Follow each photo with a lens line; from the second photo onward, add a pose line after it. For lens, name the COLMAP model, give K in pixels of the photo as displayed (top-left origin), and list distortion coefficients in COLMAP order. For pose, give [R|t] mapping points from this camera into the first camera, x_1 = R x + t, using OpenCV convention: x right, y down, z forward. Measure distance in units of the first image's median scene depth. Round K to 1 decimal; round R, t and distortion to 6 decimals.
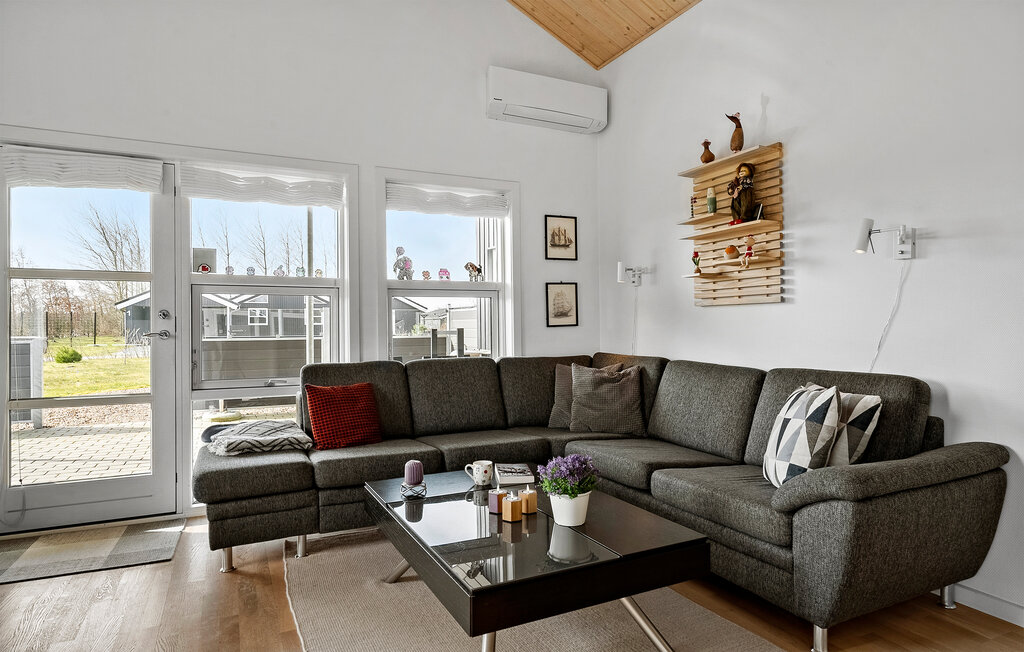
lens RADIAL K [[578.5, 0, 512.0], [0, 578.5, 326.0], [0, 0, 1]] dist [0.003282, 0.000789]
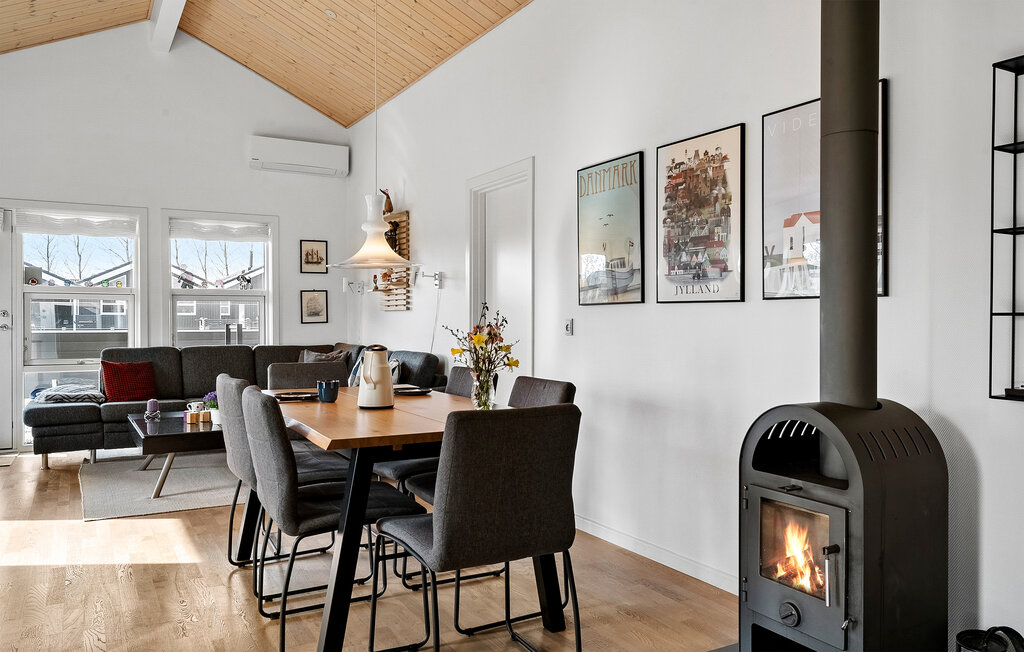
lens RADIAL K [[739.4, 0, 512.0], [0, 739.4, 326.0], [0, 0, 1]] dist [0.001018, -0.003443]
pose [[0.997230, 0.007529, 0.074001, 0.498318], [-0.008330, 0.999910, 0.010521, -0.017459], [-0.073915, -0.011108, 0.997203, -0.881506]]
